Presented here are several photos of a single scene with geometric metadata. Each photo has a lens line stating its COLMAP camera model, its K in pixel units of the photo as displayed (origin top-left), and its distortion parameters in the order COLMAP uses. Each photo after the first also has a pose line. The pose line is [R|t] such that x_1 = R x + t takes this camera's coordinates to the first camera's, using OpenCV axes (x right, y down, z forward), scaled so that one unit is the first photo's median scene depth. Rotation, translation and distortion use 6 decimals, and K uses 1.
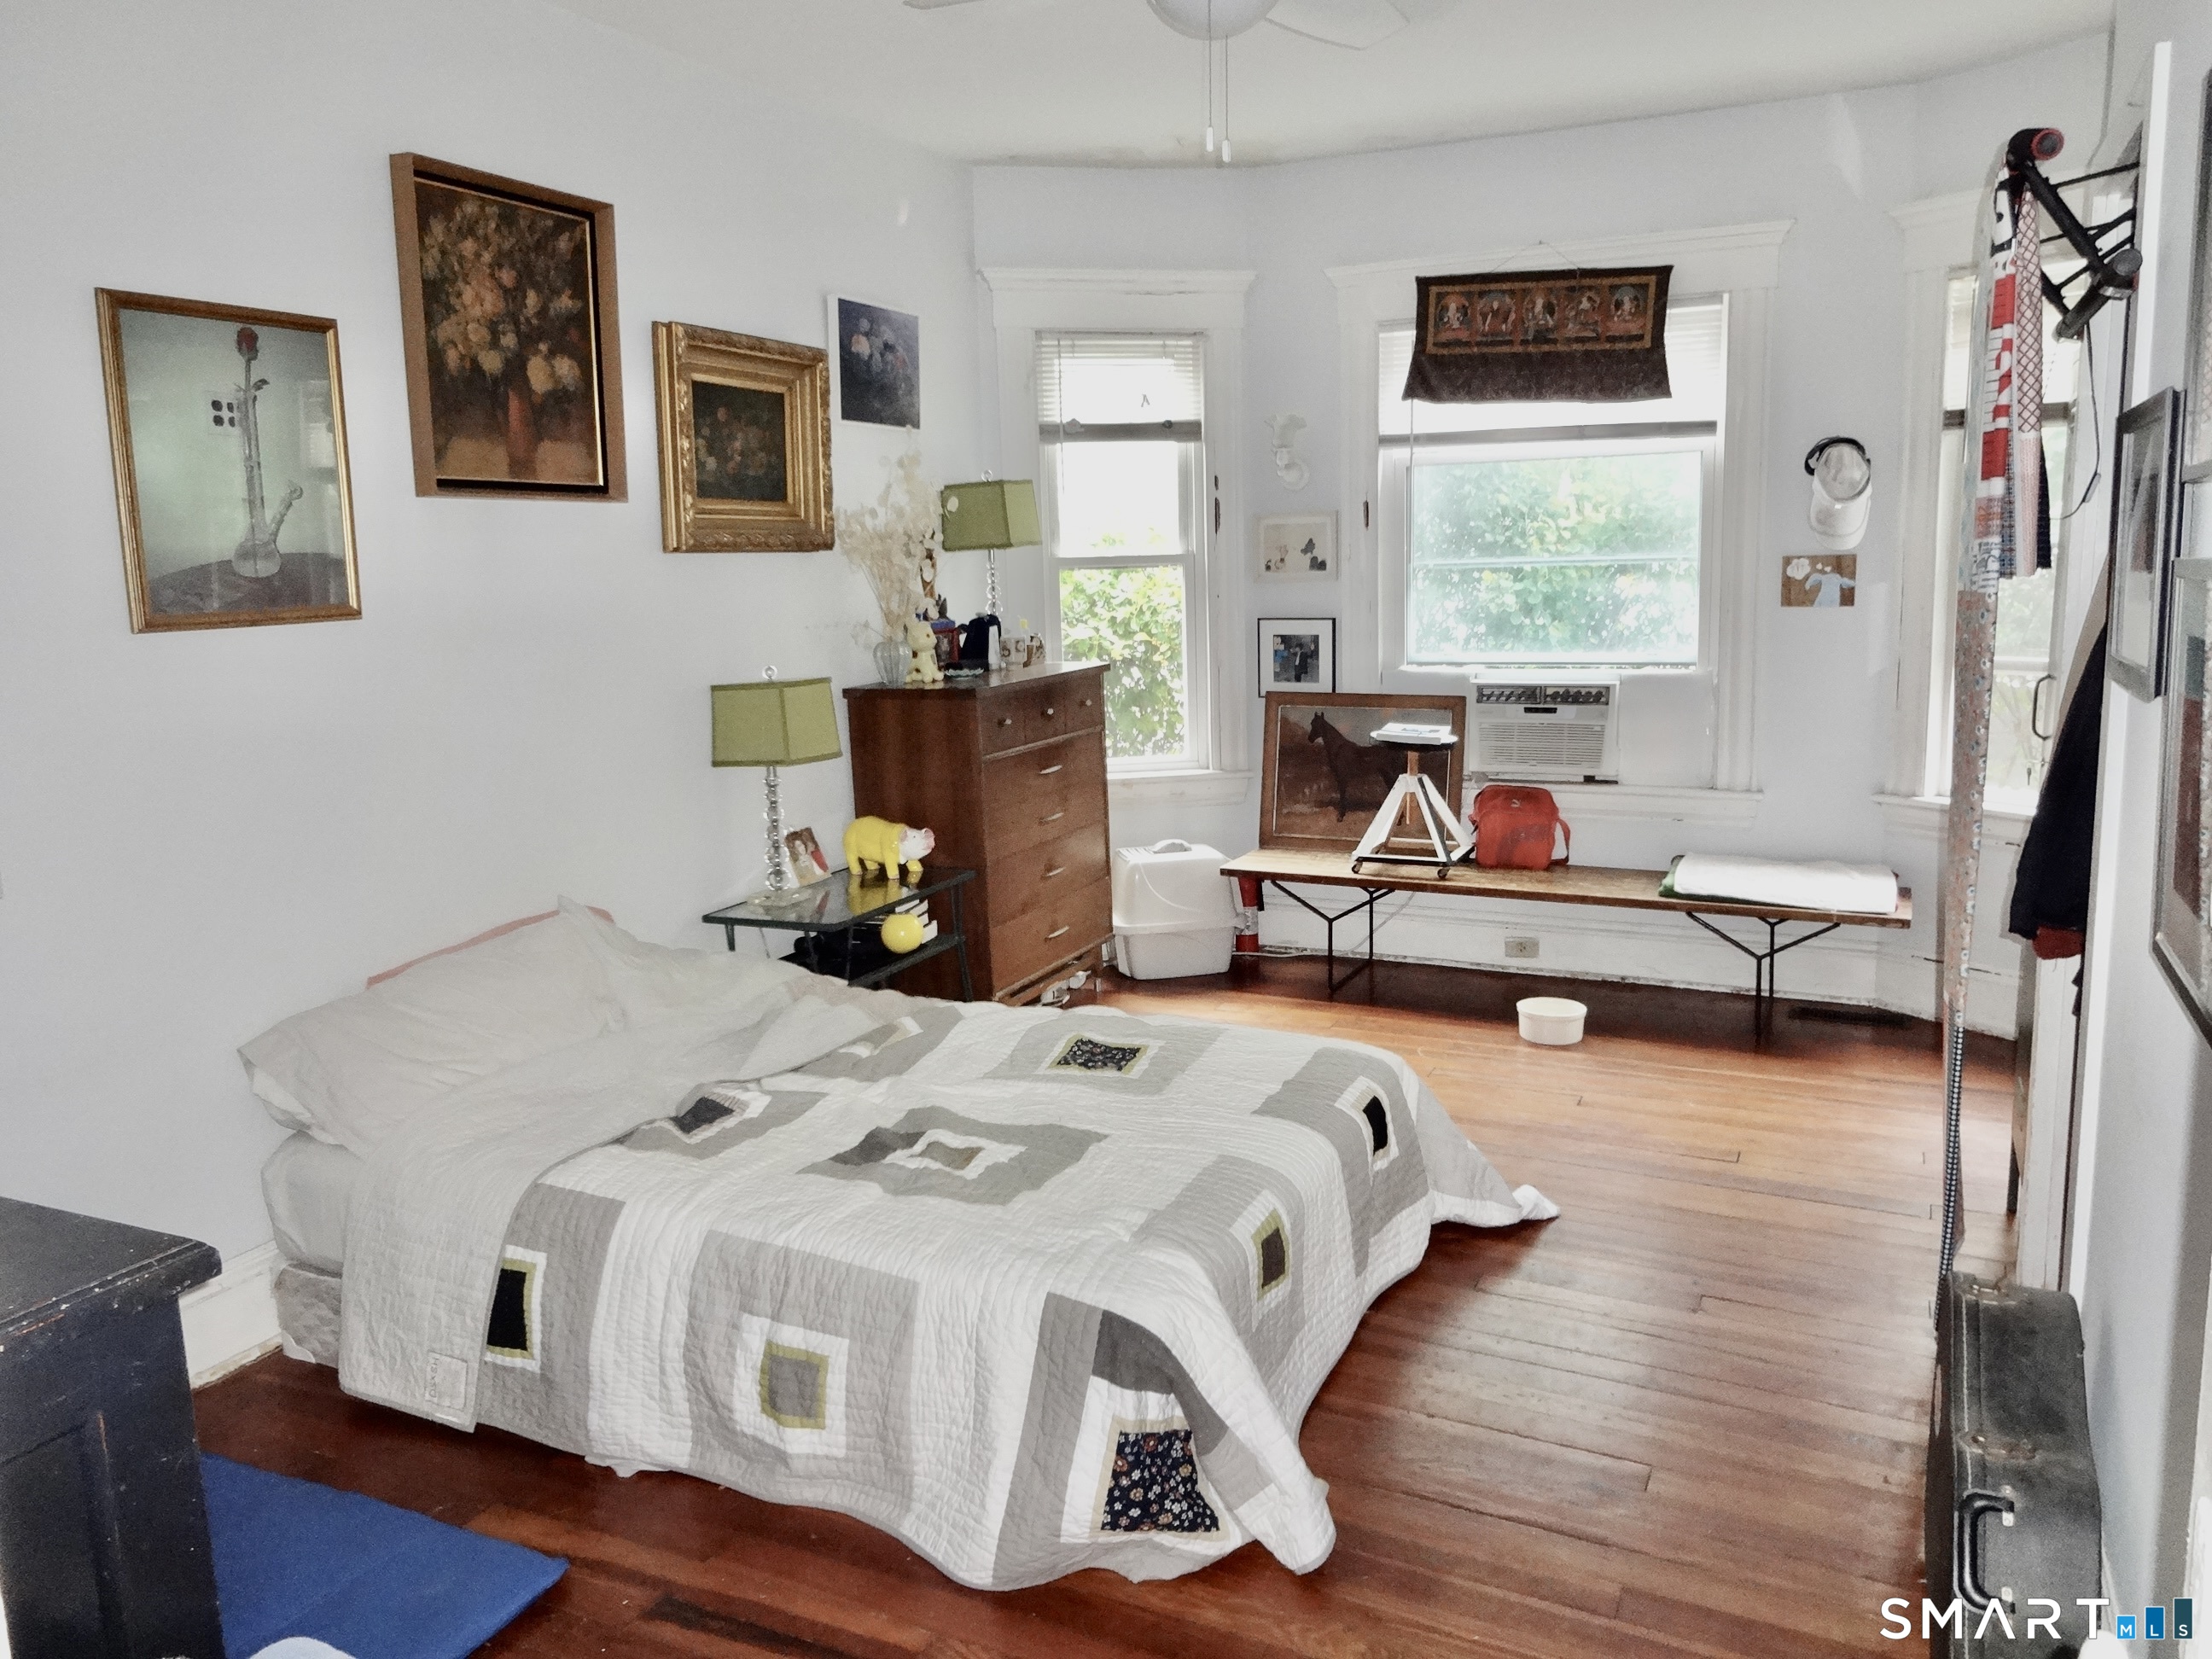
lens RADIAL K [[1639.9, 0, 1105.2], [0, 1639.9, 829.6], [0, 0, 1]] dist [-0.002420, -0.004036]
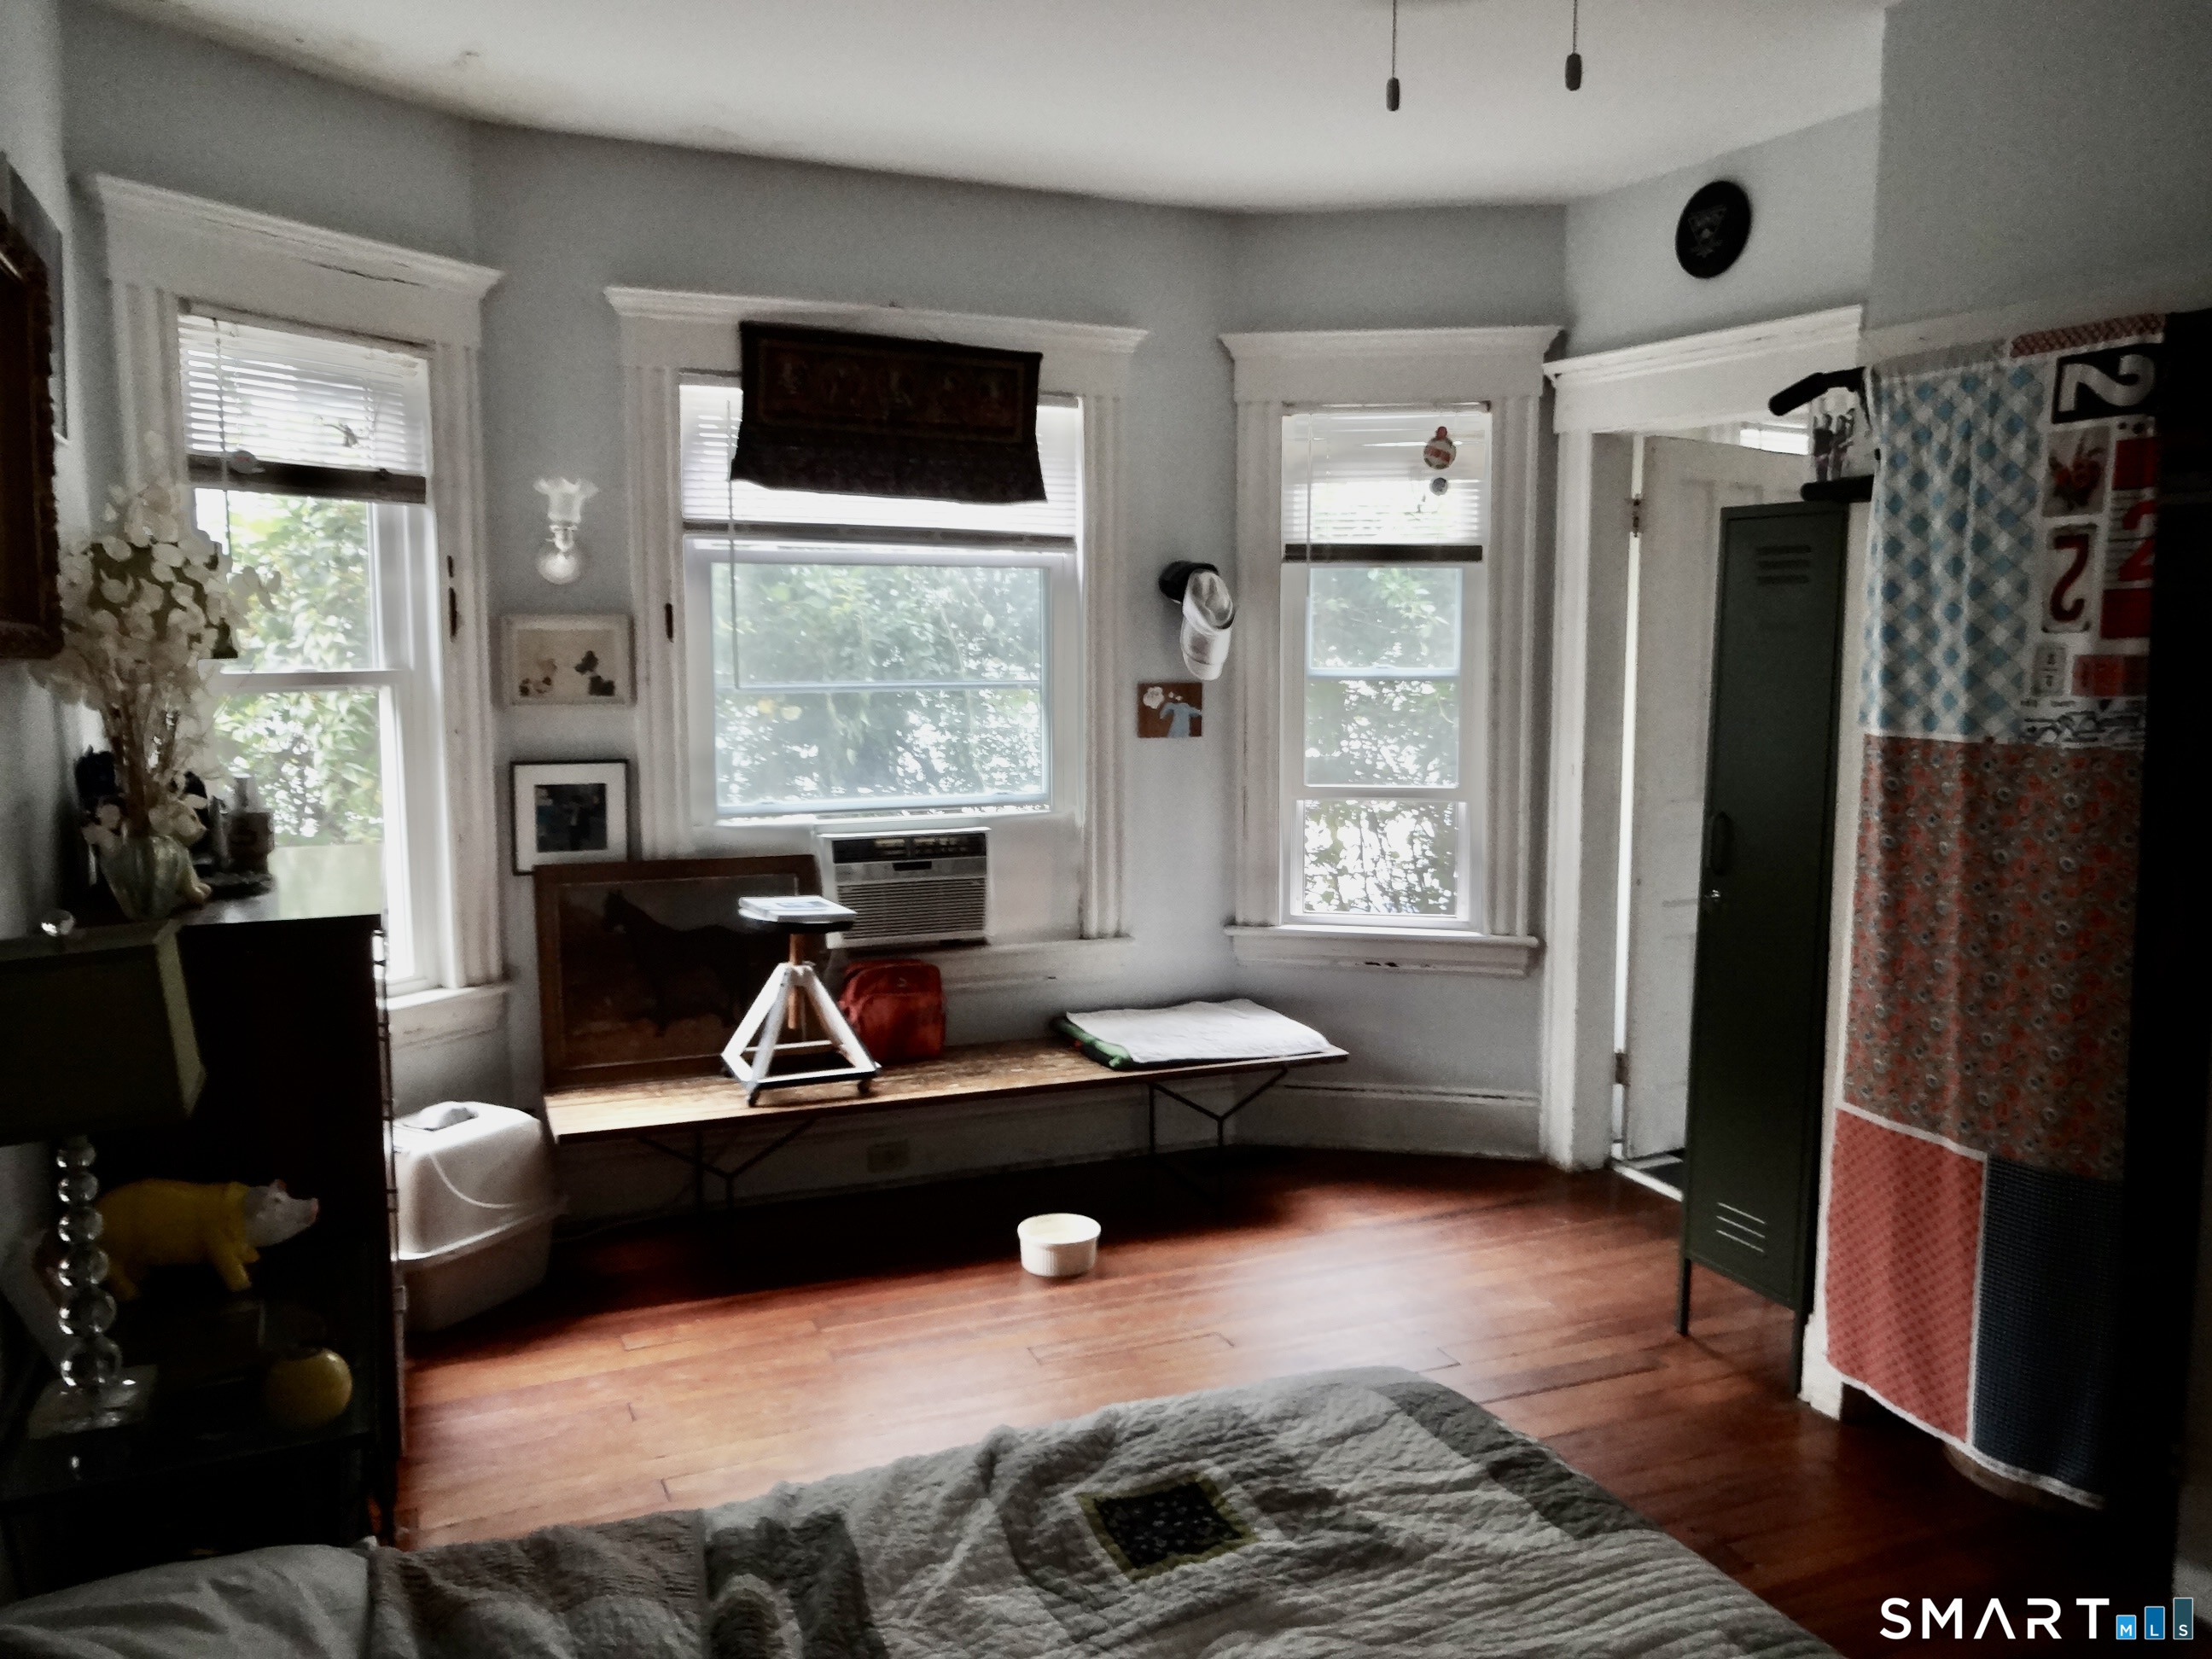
lens RADIAL K [[1639.9, 0, 1105.3], [0, 1639.9, 815.0], [0, 0, 1]] dist [-0.002420, -0.004036]
pose [[0.653745, -0.053799, 0.754800, -0.167874], [0.107429, 0.993965, -0.022200, -0.040252], [-0.749051, 0.095600, 0.655579, 0.222904]]
